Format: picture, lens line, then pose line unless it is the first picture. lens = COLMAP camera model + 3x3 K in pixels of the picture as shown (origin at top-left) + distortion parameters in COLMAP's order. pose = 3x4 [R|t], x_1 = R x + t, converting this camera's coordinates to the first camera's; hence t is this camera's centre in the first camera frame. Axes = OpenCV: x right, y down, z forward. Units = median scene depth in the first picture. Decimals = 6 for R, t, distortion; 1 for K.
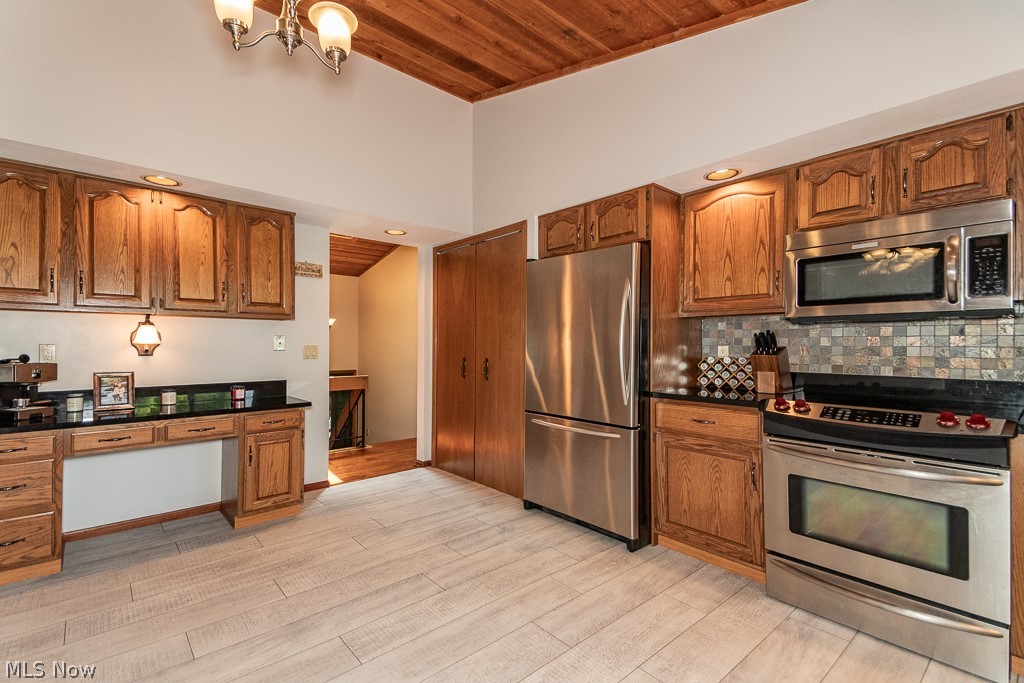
lens RADIAL K [[468.5, 0, 522.0], [0, 468.5, 342.8], [0, 0, 1]] dist [0.049496, -0.011425]
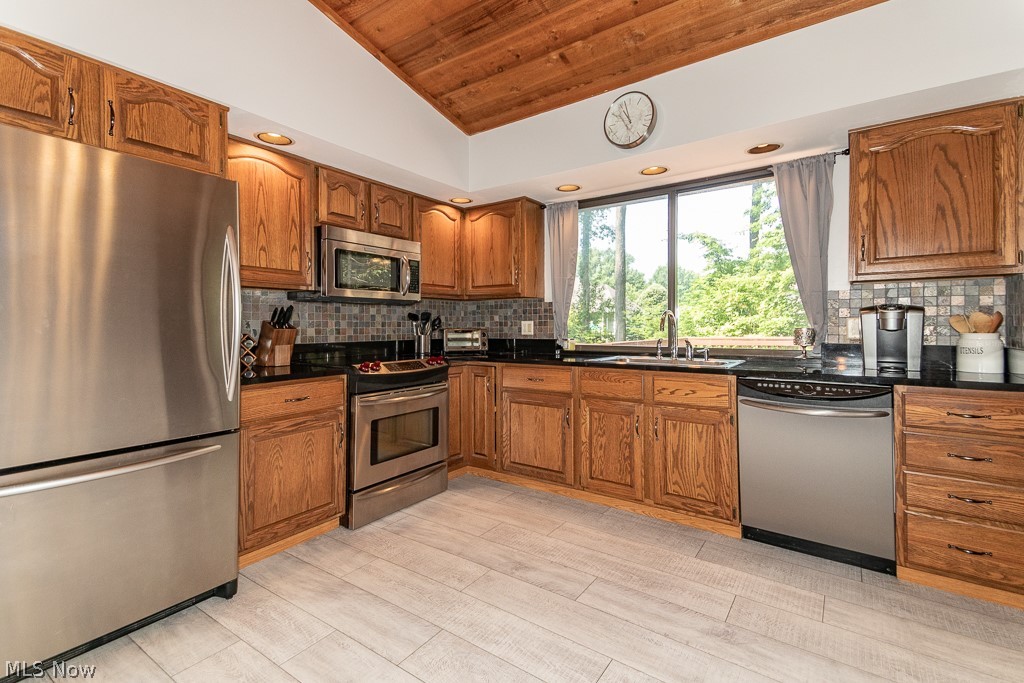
lens RADIAL K [[468.5, 0, 502.7], [0, 468.5, 325.4], [0, 0, 1]] dist [0.049496, -0.011425]
pose [[-0.224936, -0.007142, 0.974347, -0.582794], [-0.005199, 0.999968, 0.006130, 0.008421], [-0.974360, -0.003687, -0.224966, 0.739105]]
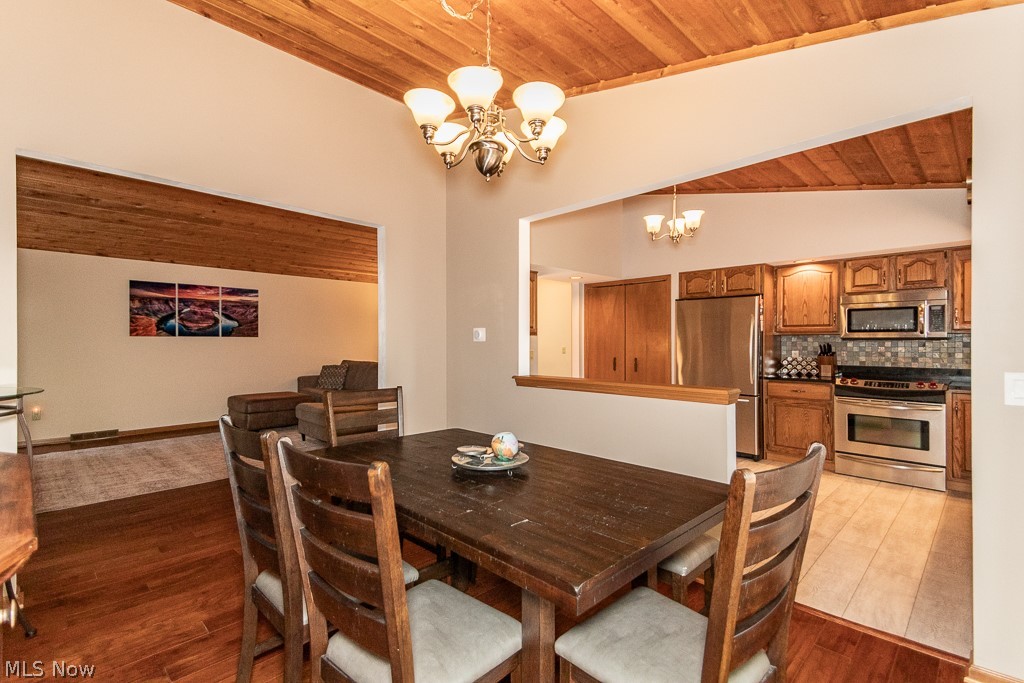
lens RADIAL K [[468.5, 0, 527.5], [0, 468.5, 344.9], [0, 0, 1]] dist [0.049496, -0.011425]
pose [[0.996017, -0.003752, 0.089090, -0.813083], [0.002782, 0.999935, 0.011019, -0.042639], [-0.089125, -0.010727, 0.995963, -0.764084]]
